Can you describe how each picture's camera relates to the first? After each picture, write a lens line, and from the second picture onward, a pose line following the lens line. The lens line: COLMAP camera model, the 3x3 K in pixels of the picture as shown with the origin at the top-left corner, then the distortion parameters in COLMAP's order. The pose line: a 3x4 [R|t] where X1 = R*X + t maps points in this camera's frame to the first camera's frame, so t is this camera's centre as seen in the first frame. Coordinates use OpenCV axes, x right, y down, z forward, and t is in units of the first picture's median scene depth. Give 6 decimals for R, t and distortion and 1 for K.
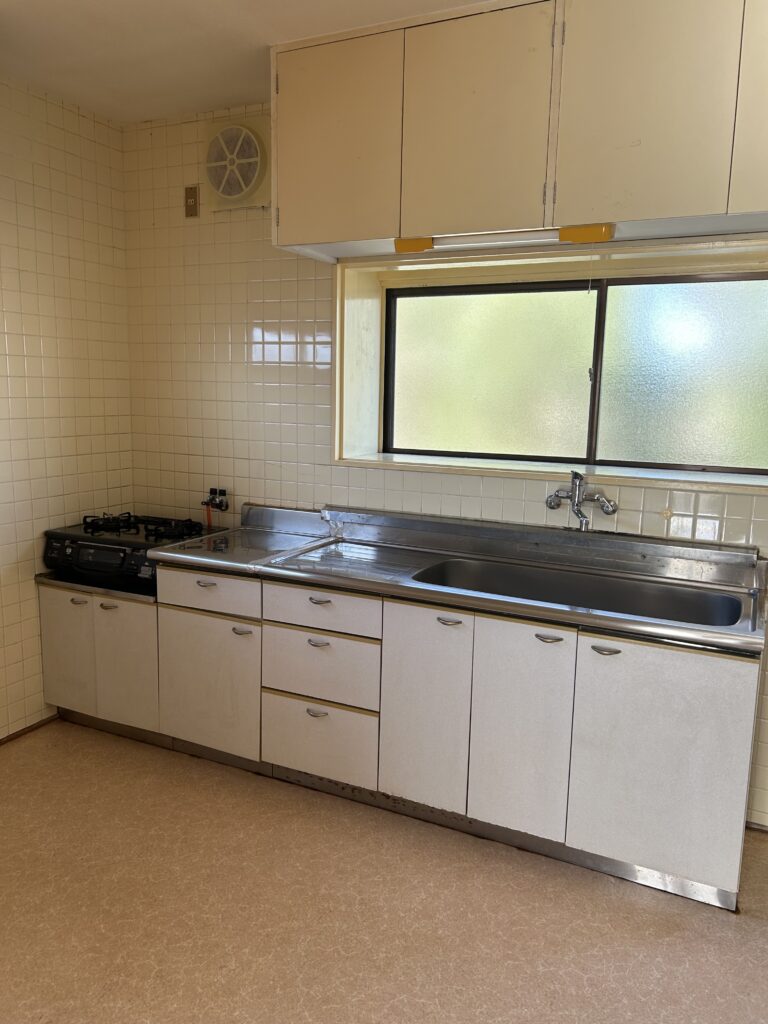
lens RADIAL K [[810.8, 0, 384.0], [0, 810.8, 512.0], [0, 0, 1]] dist [0.018627, -0.000095]
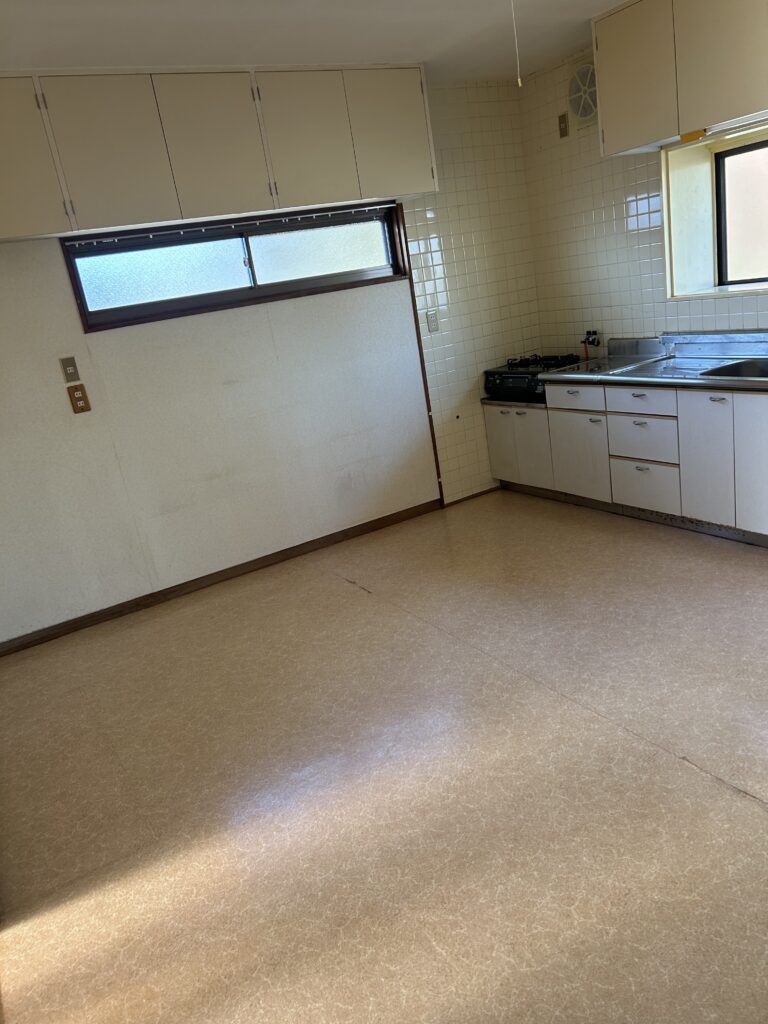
lens RADIAL K [[791.4, 0, 384.0], [0, 791.4, 512.0], [0, 0, 1]] dist [0.092248, -0.002914]
pose [[0.832872, 0.010587, -0.553365, 0.302835], [0.084868, 0.985550, 0.146592, 0.053398], [0.546920, -0.169055, 0.819938, -0.464788]]
